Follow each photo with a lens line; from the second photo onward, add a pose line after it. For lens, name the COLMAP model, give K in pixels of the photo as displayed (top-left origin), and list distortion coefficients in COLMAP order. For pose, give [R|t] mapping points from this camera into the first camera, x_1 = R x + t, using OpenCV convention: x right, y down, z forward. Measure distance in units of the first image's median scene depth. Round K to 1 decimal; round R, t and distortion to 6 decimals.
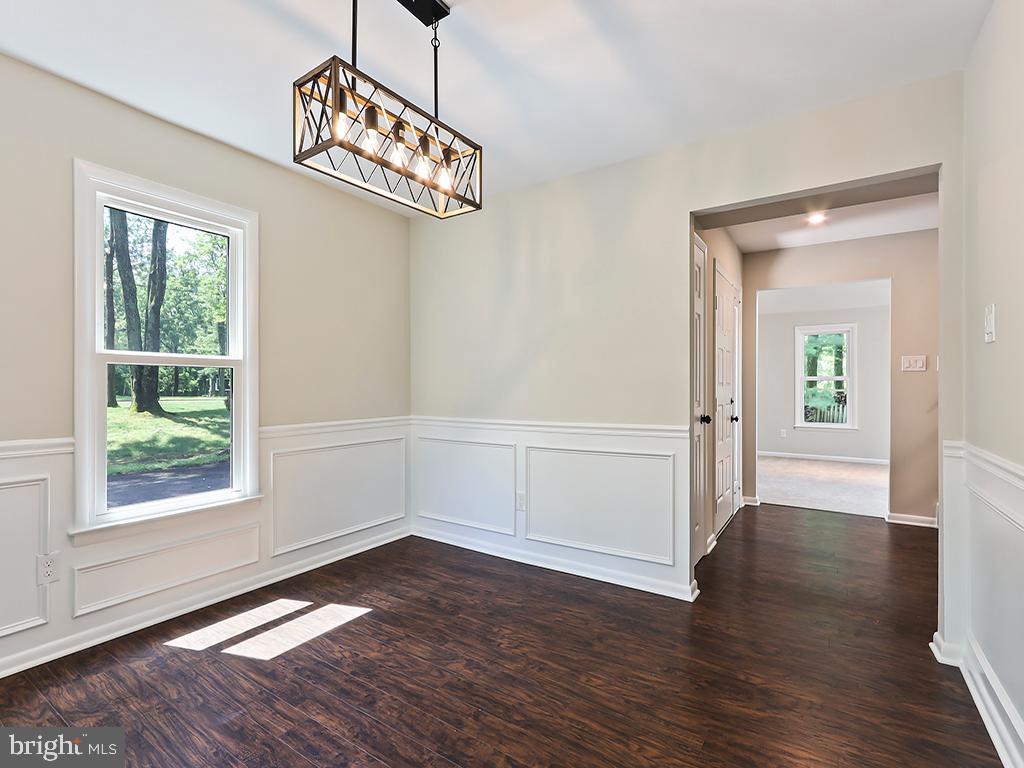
lens RADIAL K [[481.9, 0, 504.1], [0, 481.9, 387.7], [0, 0, 1]] dist [0.000315, 0.001048]
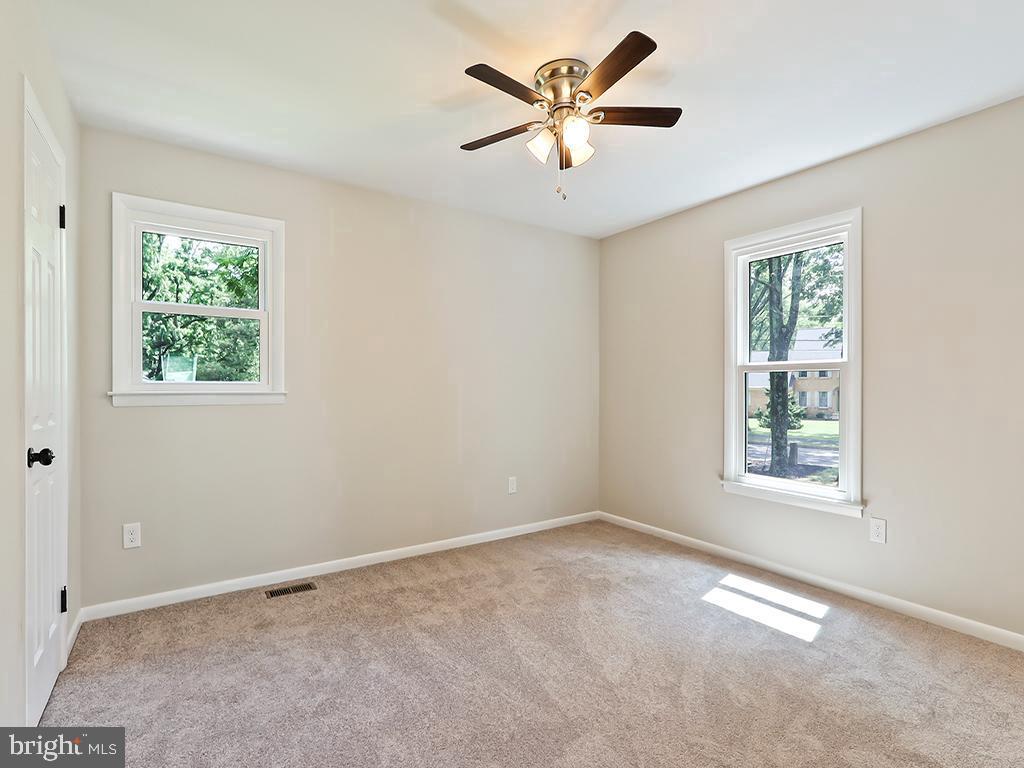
lens RADIAL K [[507.8, 0, 504.9], [0, 507.8, 387.5], [0, 0, 1]] dist [-0.002744, -0.000335]
pose [[-0.368239, -0.000665, -0.929731, 0.855738], [-0.002951, 0.999996, 0.000454, -0.003478], [0.929726, 0.002911, -0.368240, 0.891972]]
